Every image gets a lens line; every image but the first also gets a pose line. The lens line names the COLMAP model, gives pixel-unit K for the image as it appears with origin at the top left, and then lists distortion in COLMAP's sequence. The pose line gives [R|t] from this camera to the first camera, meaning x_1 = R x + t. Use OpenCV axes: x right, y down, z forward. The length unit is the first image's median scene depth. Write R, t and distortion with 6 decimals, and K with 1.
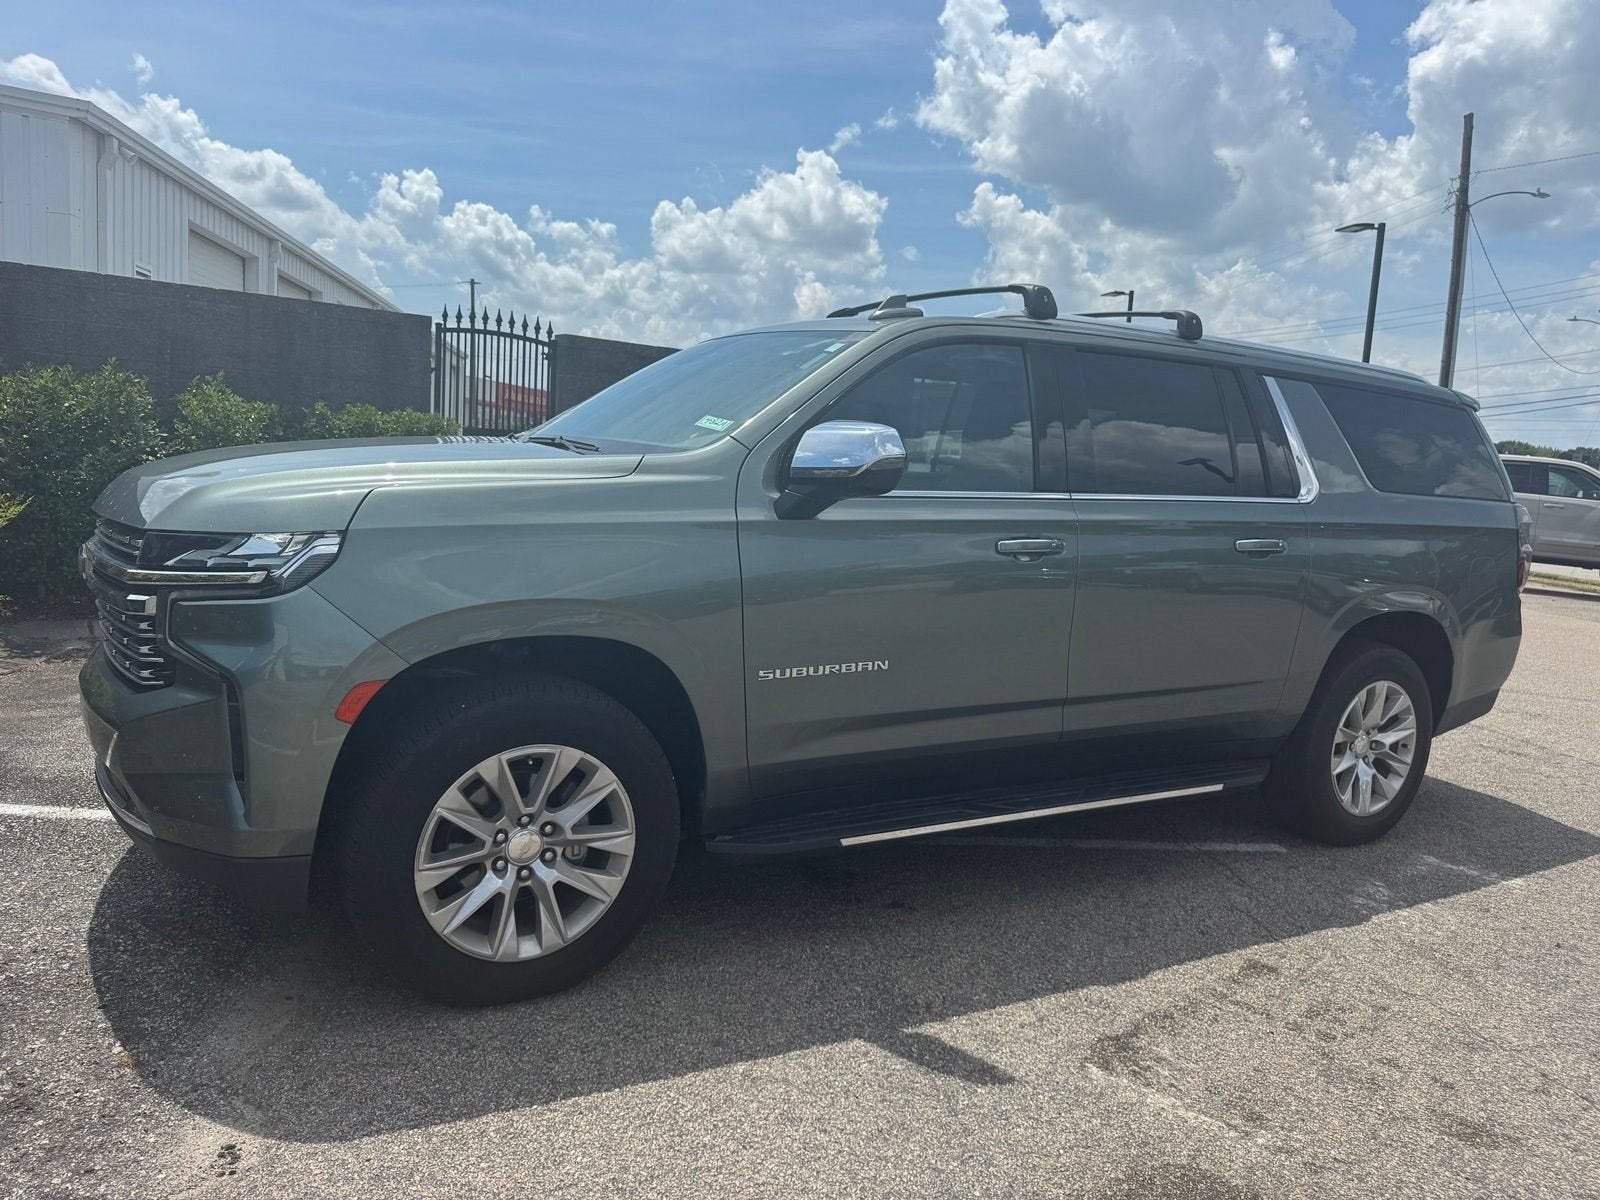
lens RADIAL K [[1188.5, 0, 824.0], [0, 1188.5, 591.9], [0, 0, 1]] dist [0.052008, -0.081604]
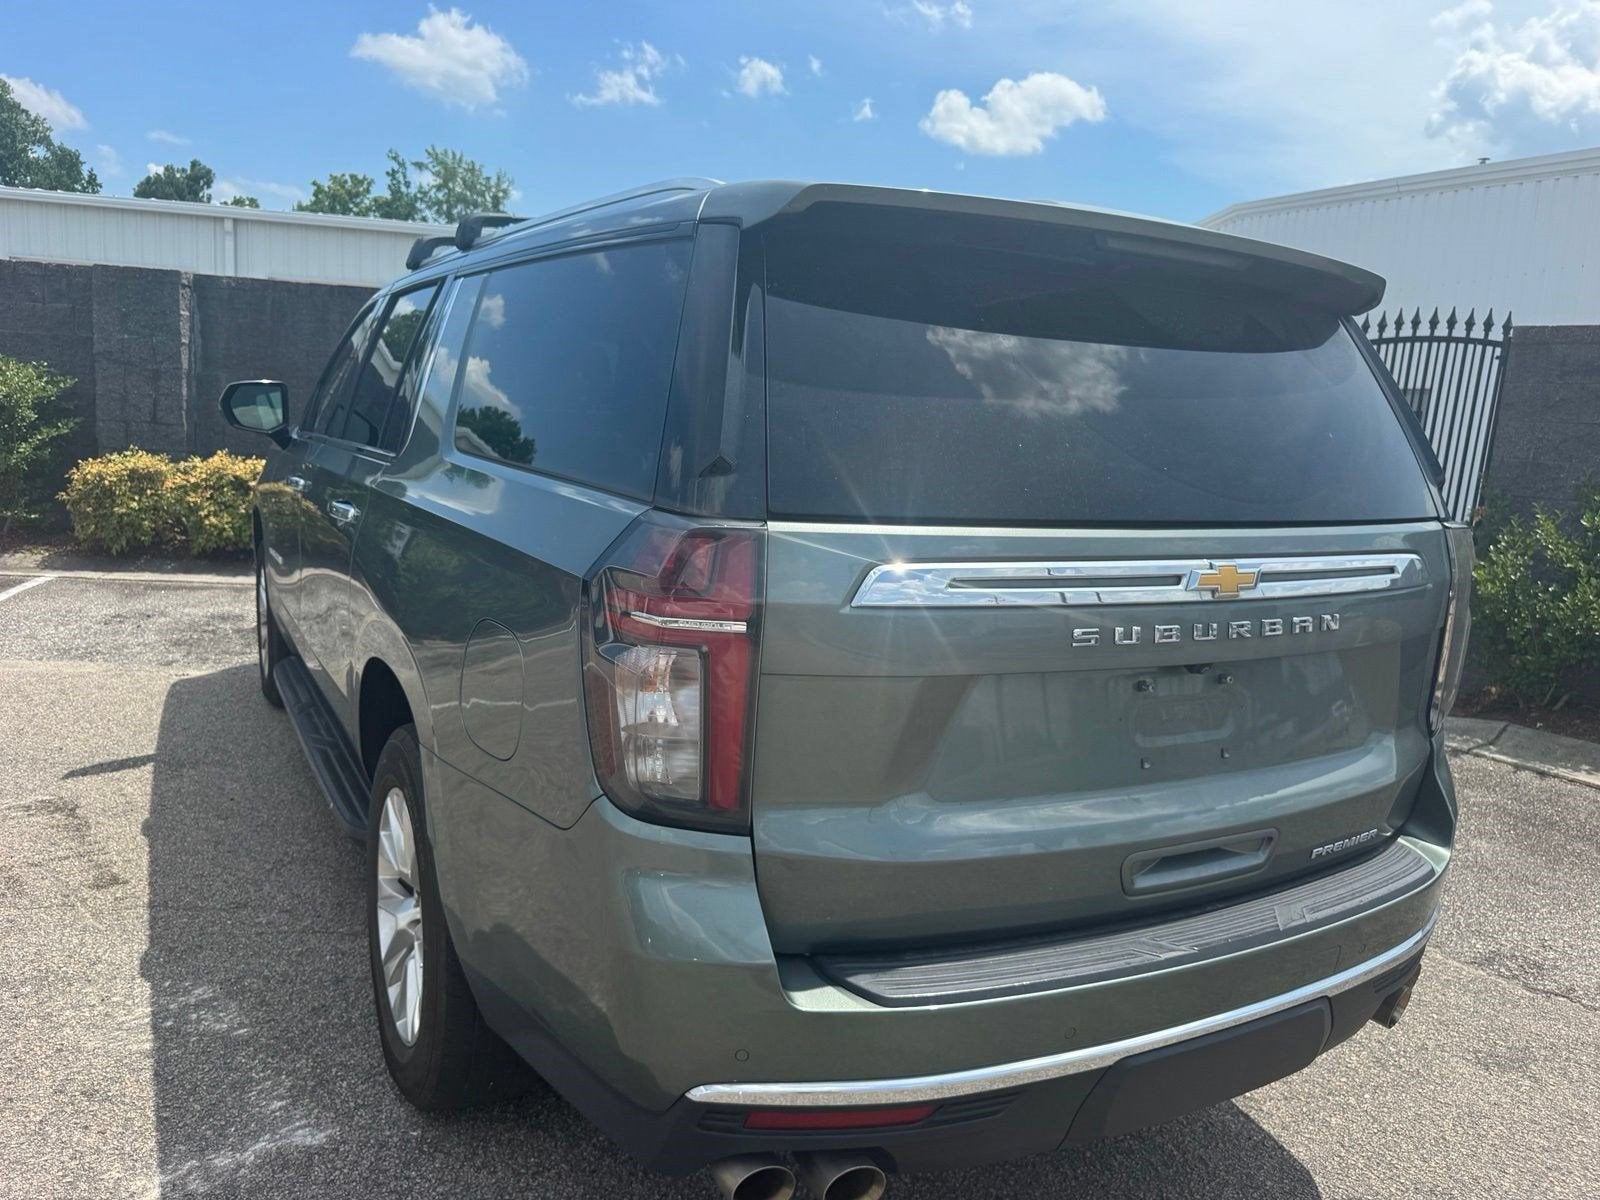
lens RADIAL K [[1189.2, 0, 759.8], [0, 1189.2, 620.3], [0, 0, 1]] dist [0.001364, -0.006114]
pose [[-0.088878, 0.107400, -0.990235, 0.054062], [-0.177728, 0.976505, 0.121863, -0.005426], [0.980058, 0.186823, -0.067702, 0.065382]]
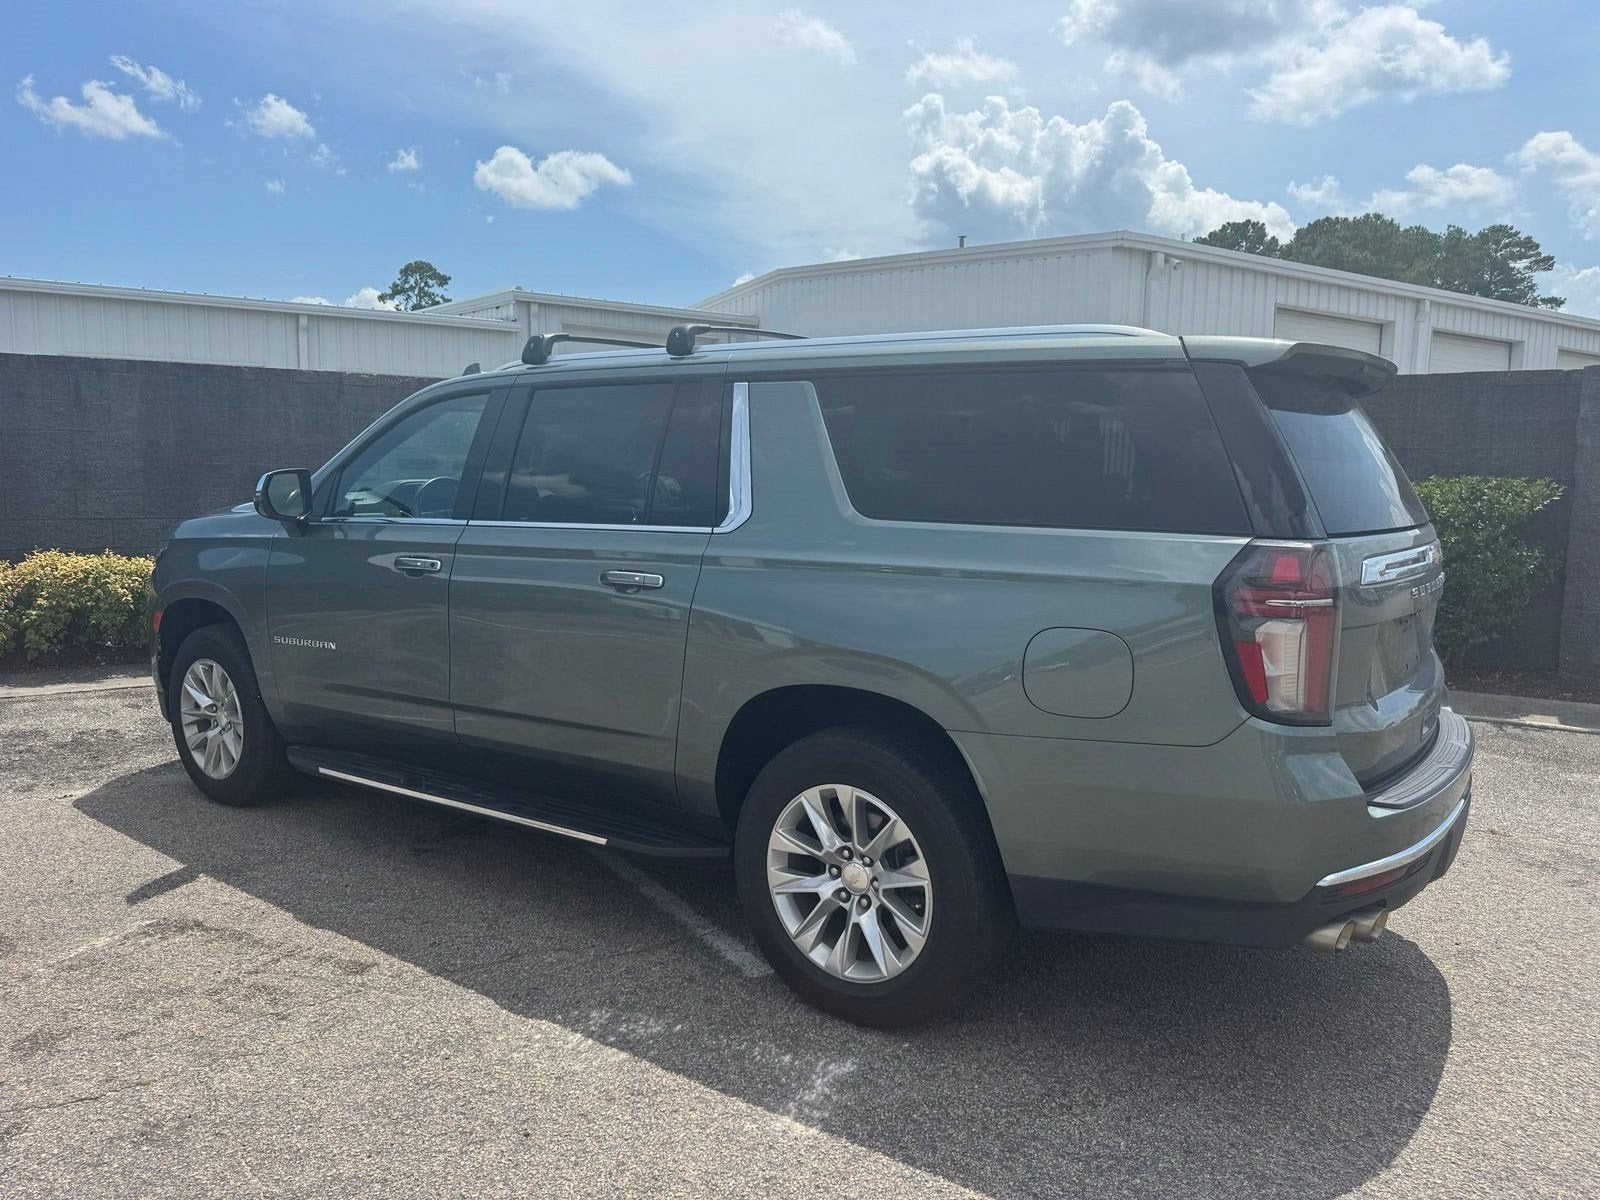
lens RADIAL K [[1198.1, 0, 800.0], [0, 1198.1, 600.0], [0, 0, 1]] dist [0.045770, -0.057318]
pose [[0.357485, 0.042459, -0.932953, 0.060969], [-0.093310, 0.995591, 0.009556, -0.002135], [0.929246, 0.083638, 0.359871, 0.039479]]
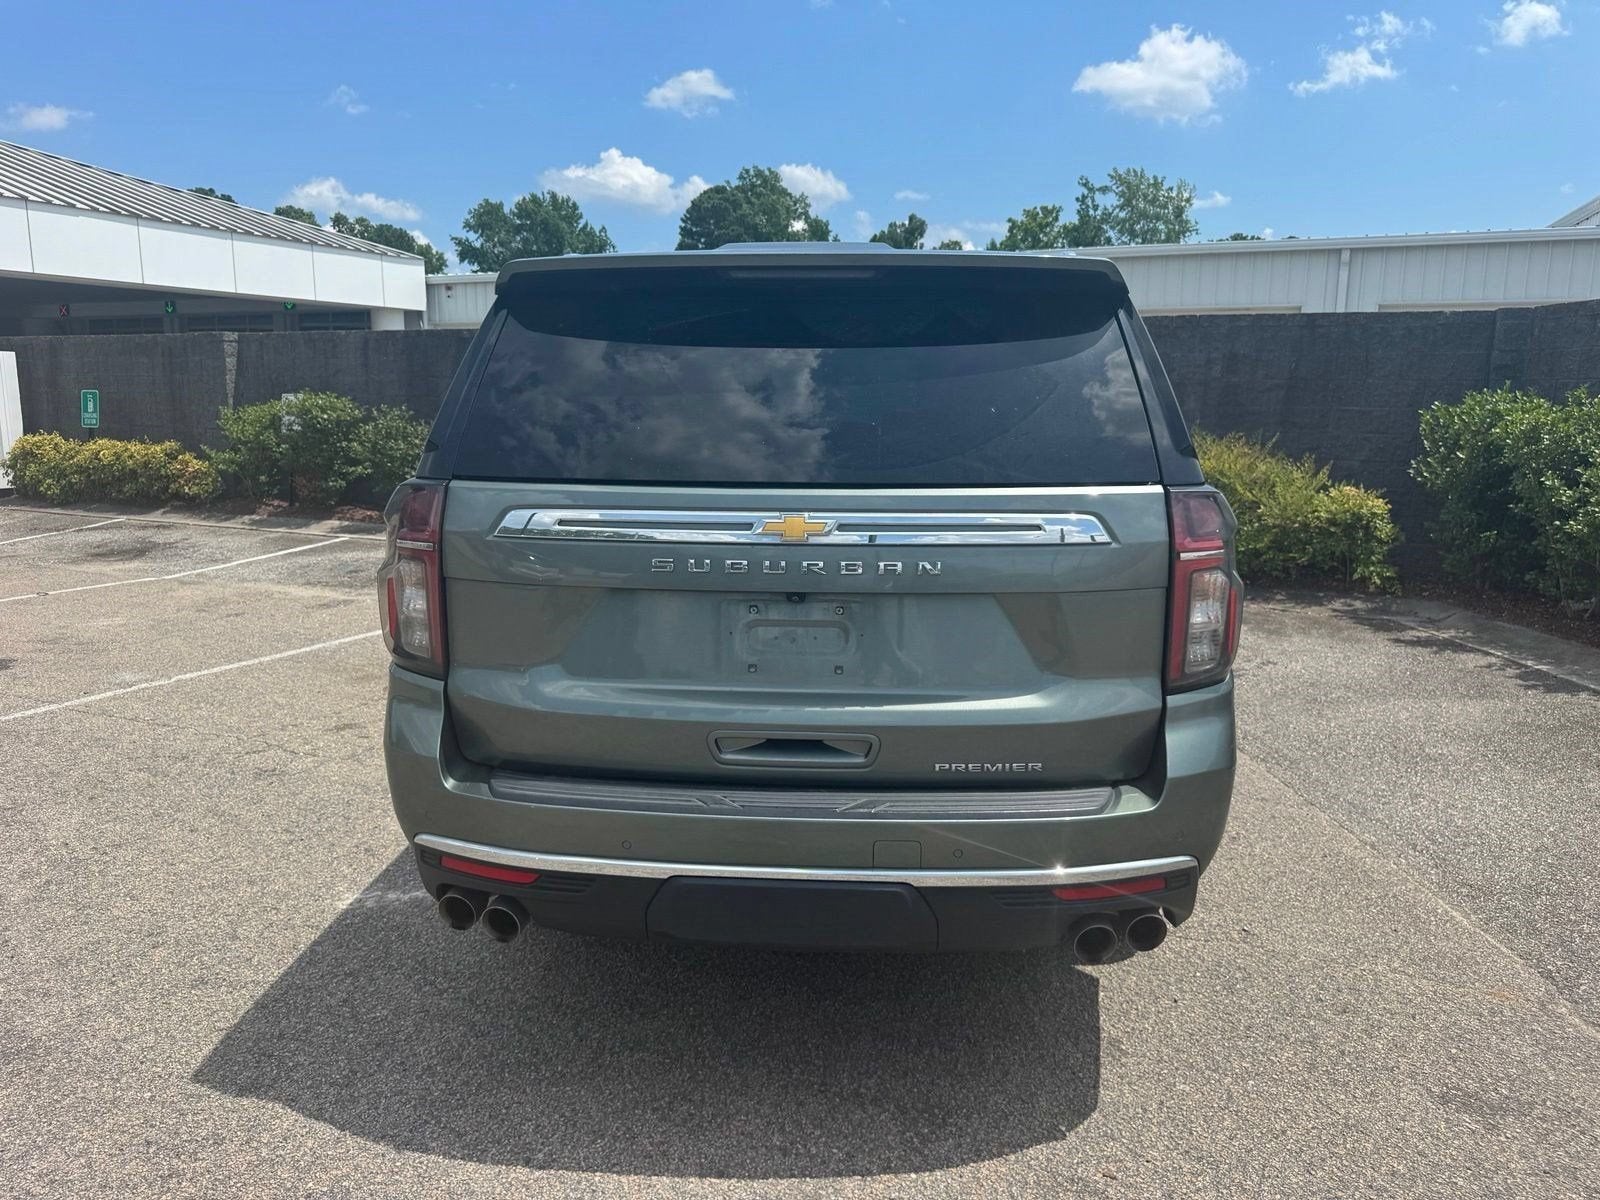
lens RADIAL K [[1198.1, 0, 800.0], [0, 1198.1, 600.0], [0, 0, 1]] dist [0.045770, -0.057318]
pose [[-0.638580, 0.060404, -0.767181, 0.052971], [-0.135722, 0.972448, 0.189537, -0.008822], [0.757492, 0.225158, -0.612788, 0.090833]]
